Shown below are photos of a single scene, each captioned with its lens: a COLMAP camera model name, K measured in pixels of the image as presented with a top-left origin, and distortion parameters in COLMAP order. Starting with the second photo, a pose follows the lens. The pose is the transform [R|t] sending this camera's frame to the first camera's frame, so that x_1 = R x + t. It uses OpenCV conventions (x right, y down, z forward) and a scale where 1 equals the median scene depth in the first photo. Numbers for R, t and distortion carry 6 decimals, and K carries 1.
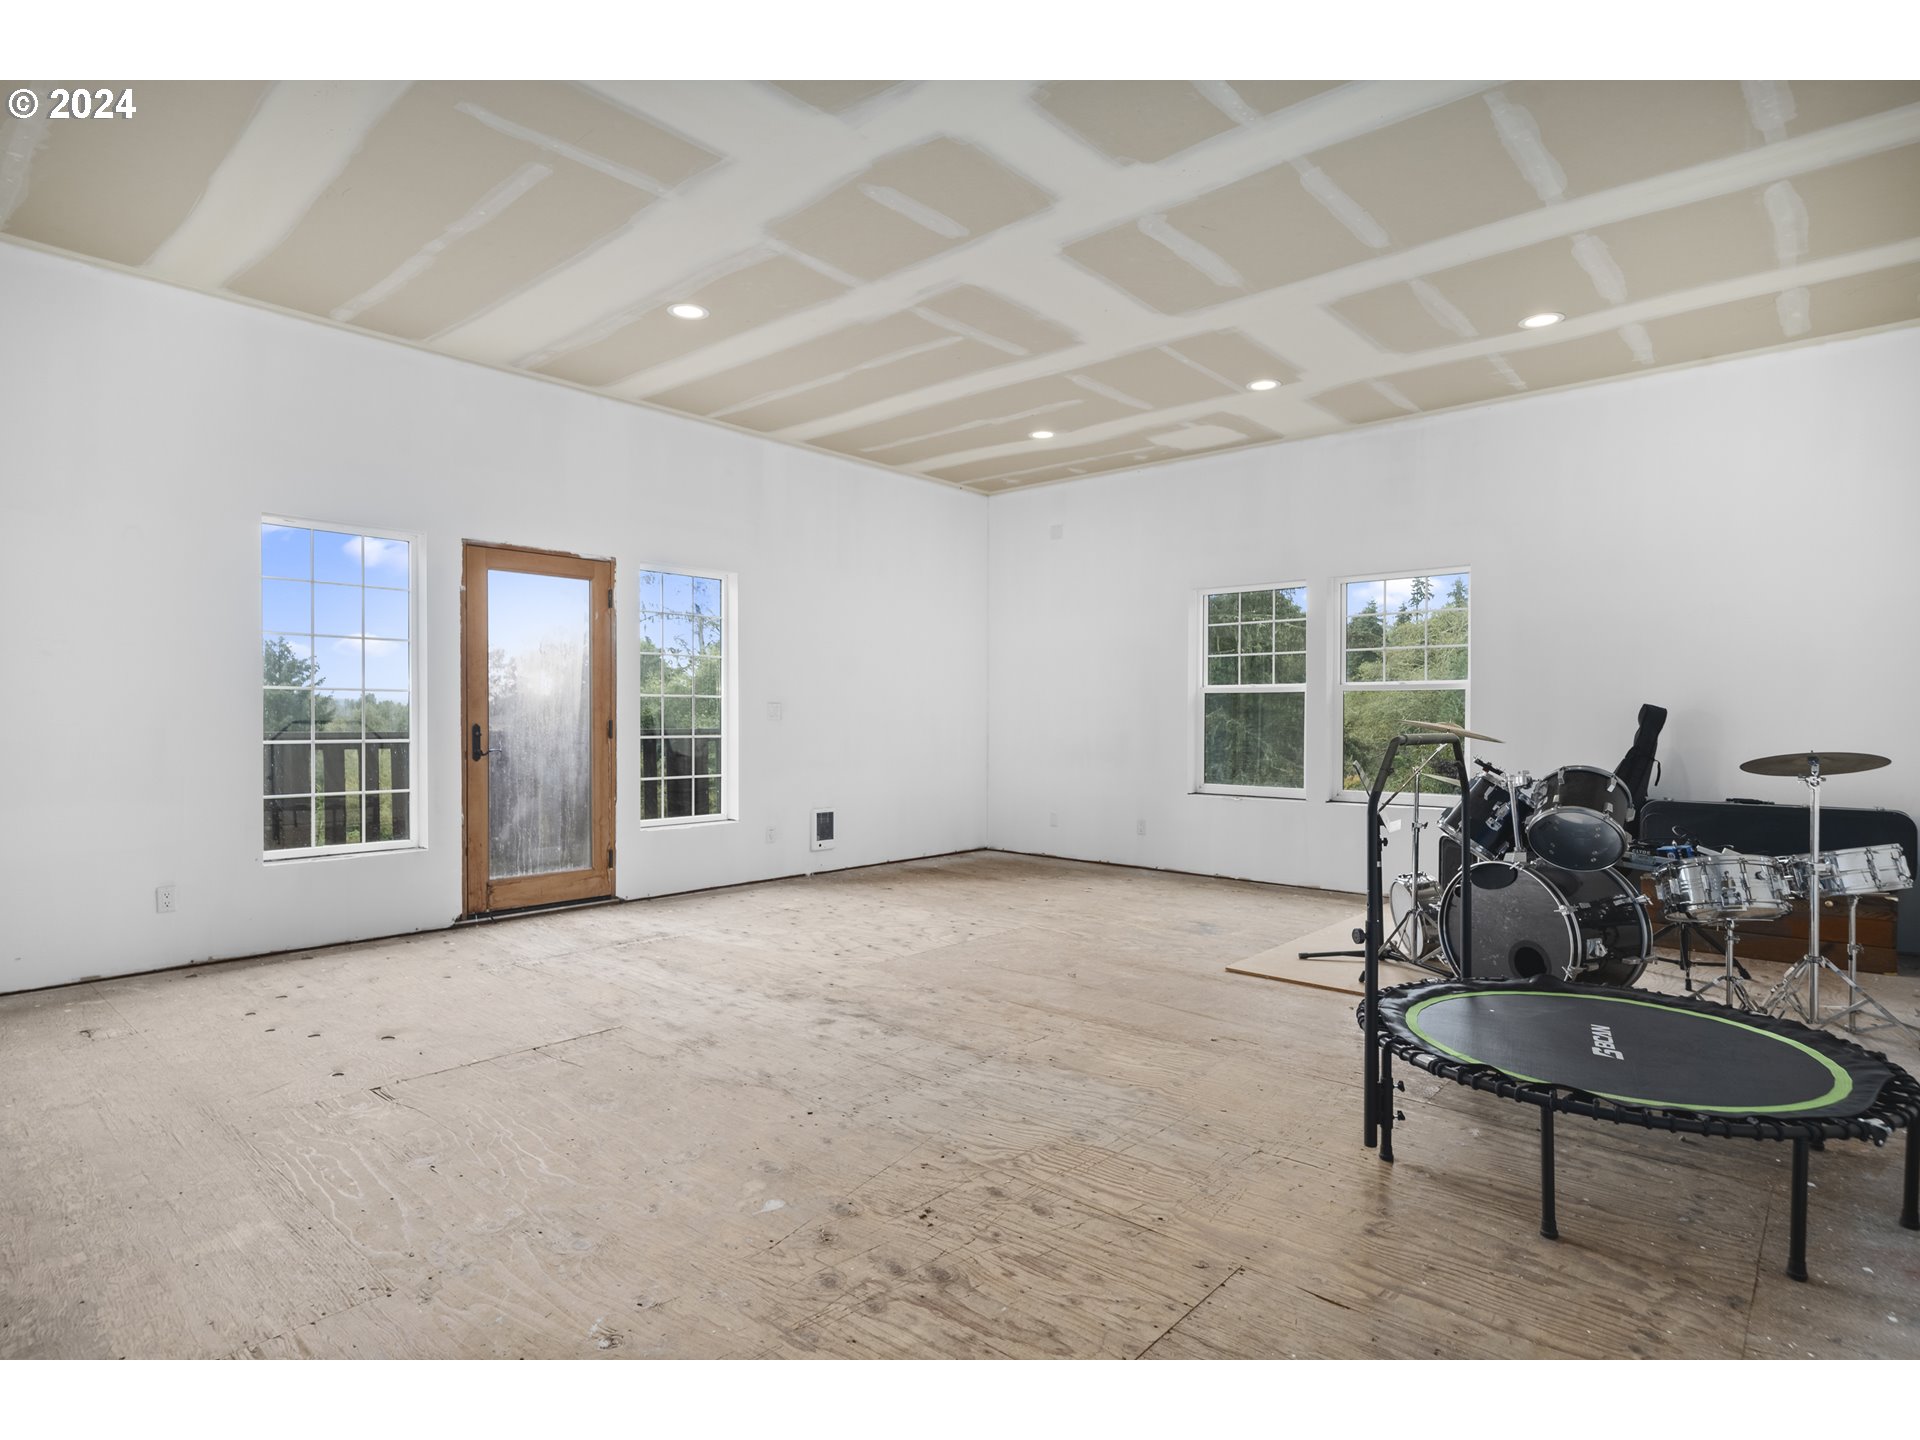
lens RADIAL K [[863.3, 0, 960.0], [0, 863.3, 720.0], [0, 0, 1]] dist [-0.000858, -0.000103]
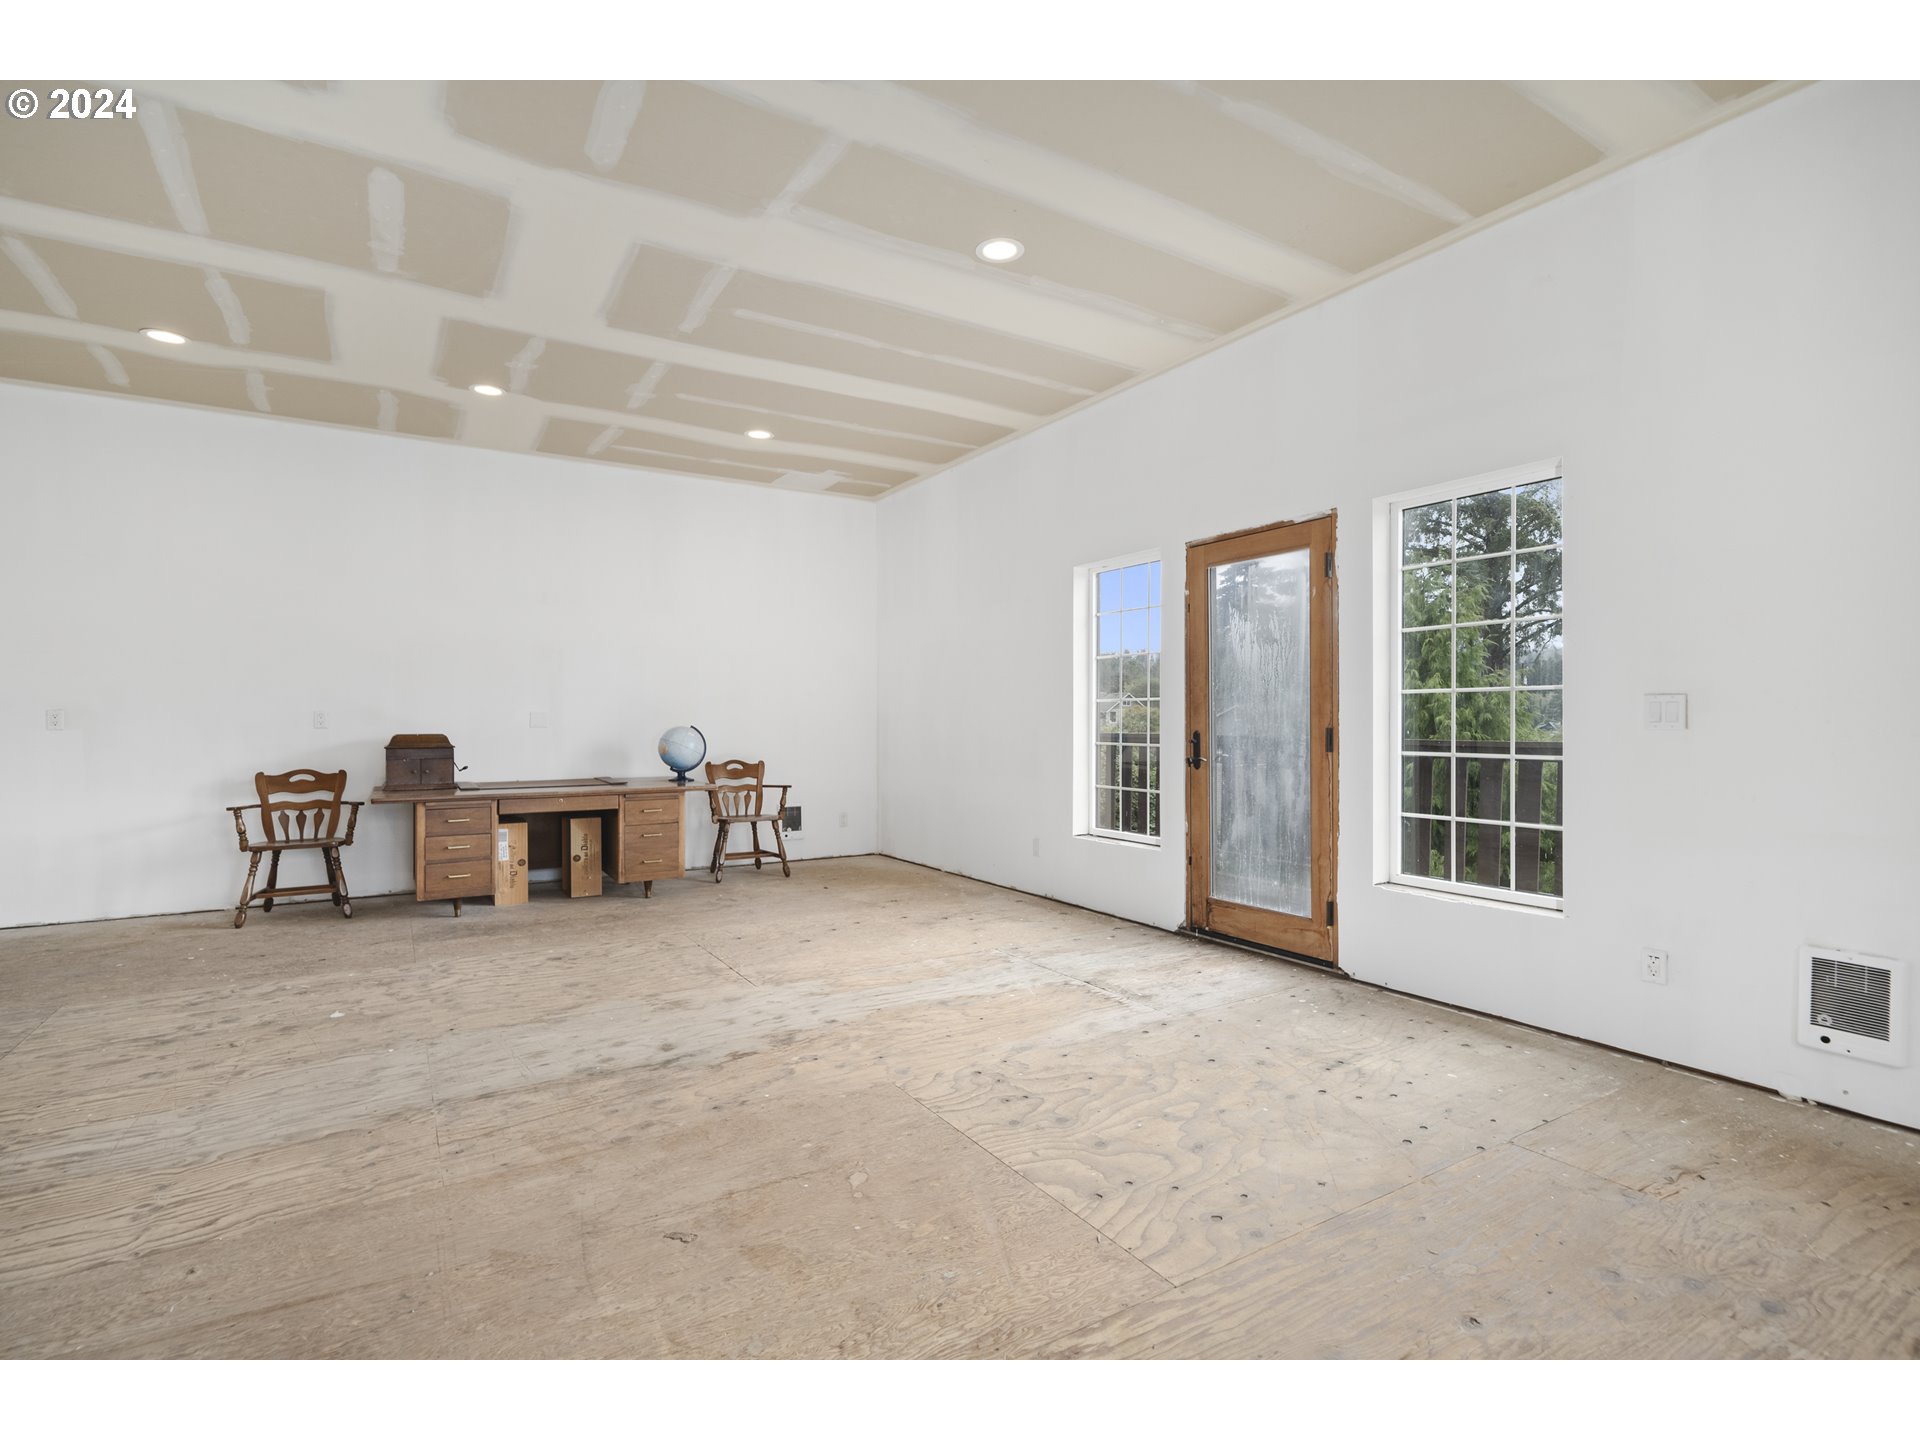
lens RADIAL K [[863.3, 0, 960.0], [0, 863.3, 720.0], [0, 0, 1]] dist [-0.000858, -0.000103]
pose [[-0.203211, -0.004983, -0.979122, 0.492919], [-0.004307, 0.999982, -0.004195, -0.002468], [0.979126, 0.003365, -0.203228, 1.055503]]
